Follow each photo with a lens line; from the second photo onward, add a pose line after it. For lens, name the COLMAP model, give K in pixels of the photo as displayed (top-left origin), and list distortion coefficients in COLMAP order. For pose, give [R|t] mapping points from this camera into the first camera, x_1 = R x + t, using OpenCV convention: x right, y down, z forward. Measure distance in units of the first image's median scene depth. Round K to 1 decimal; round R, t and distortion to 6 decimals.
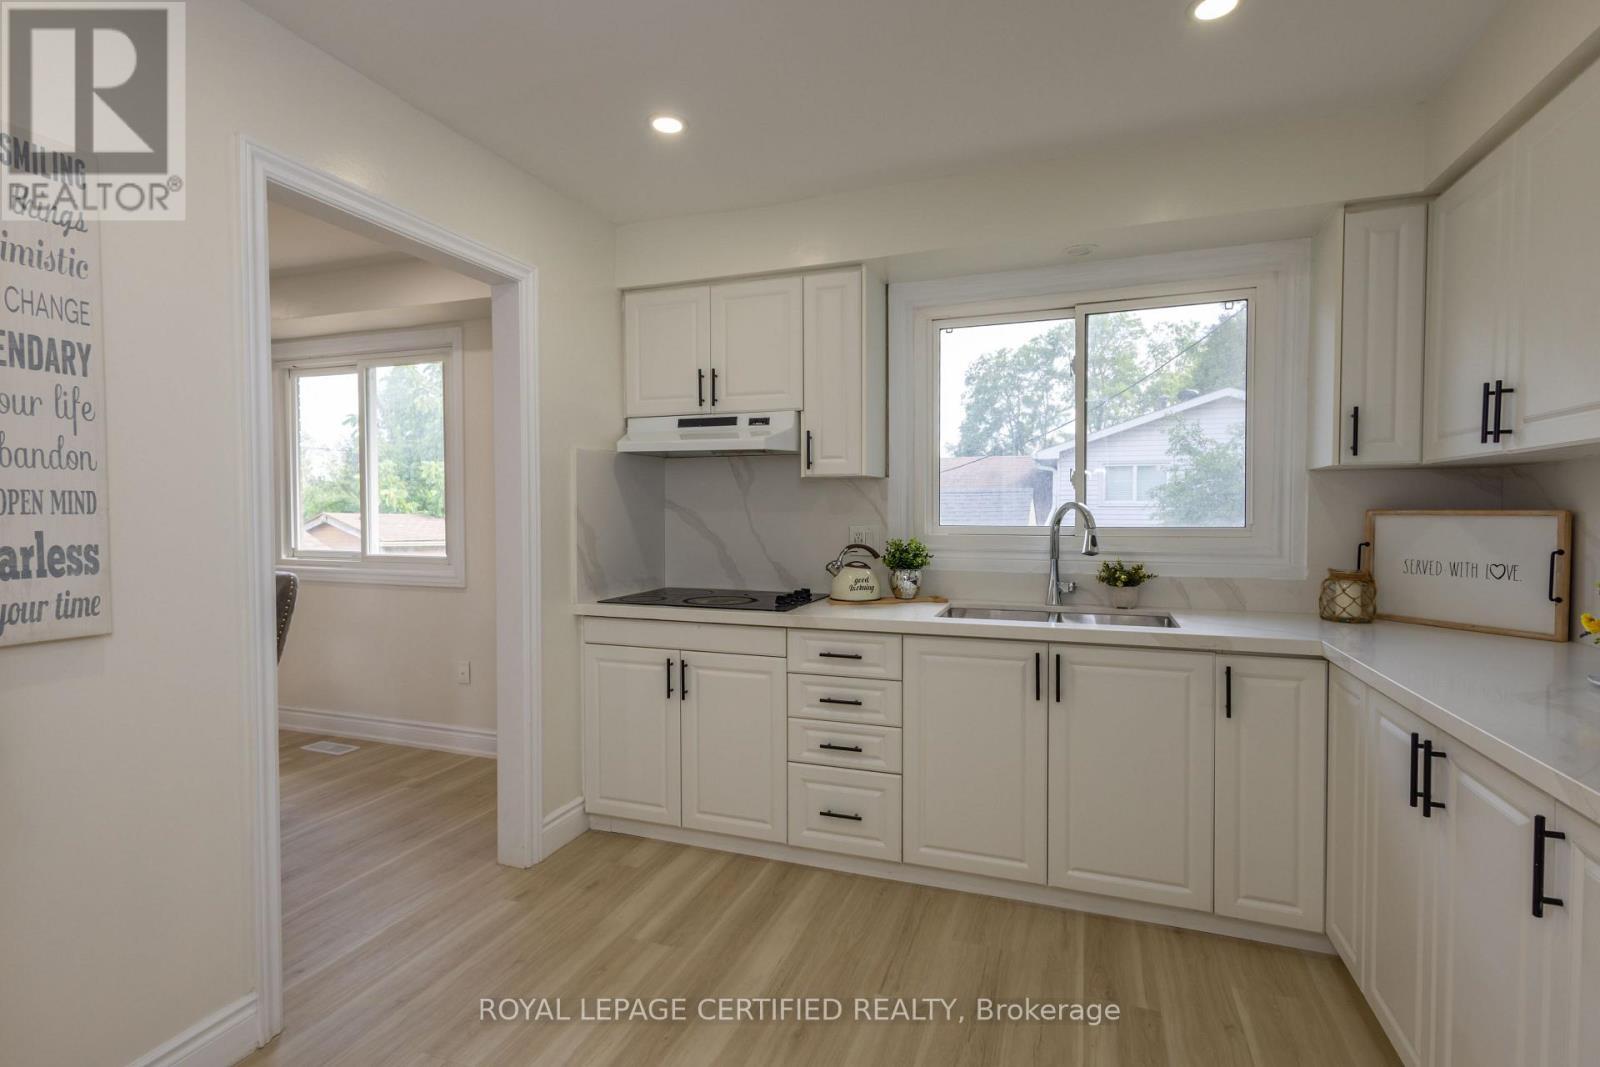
lens RADIAL K [[734.1, 0, 796.9], [0, 734.1, 530.7], [0, 0, 1]] dist [0.012601, -0.000257]
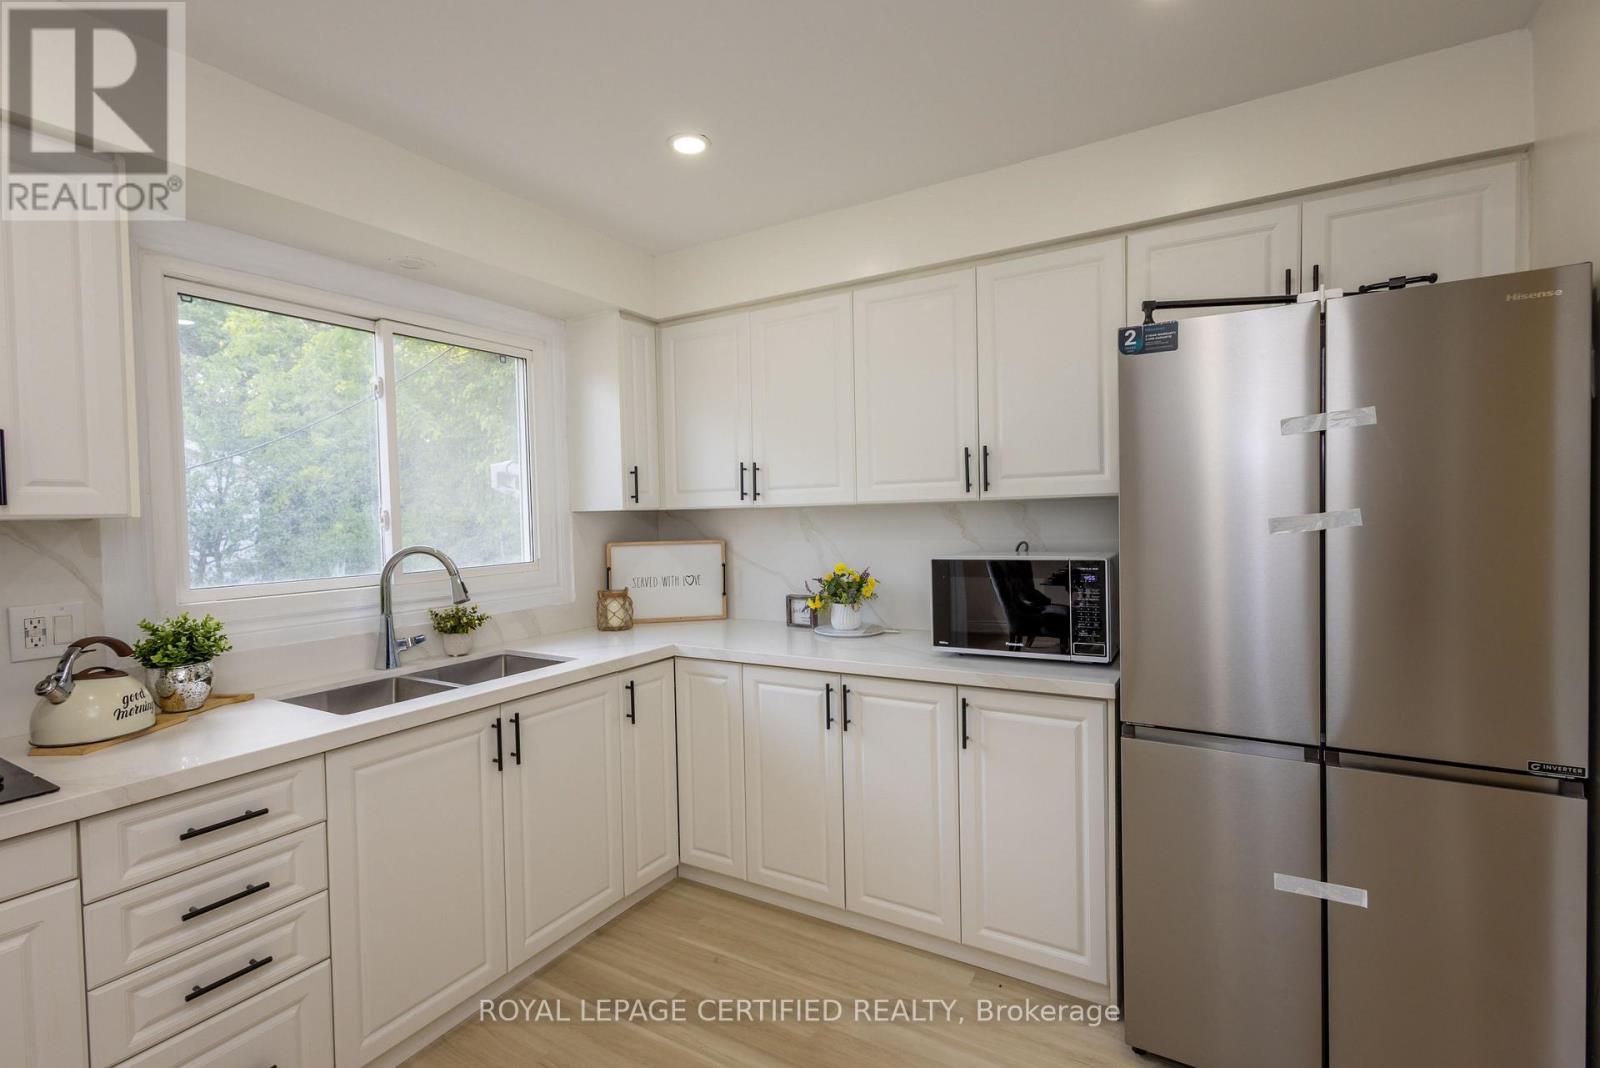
lens RADIAL K [[734.1, 0, 796.9], [0, 734.1, 531.2], [0, 0, 1]] dist [0.012601, -0.000257]
pose [[0.205200, -0.025433, 0.978390, -0.431960], [0.055801, 0.998340, 0.014249, -0.048834], [-0.977128, 0.051671, 0.206279, 0.410870]]
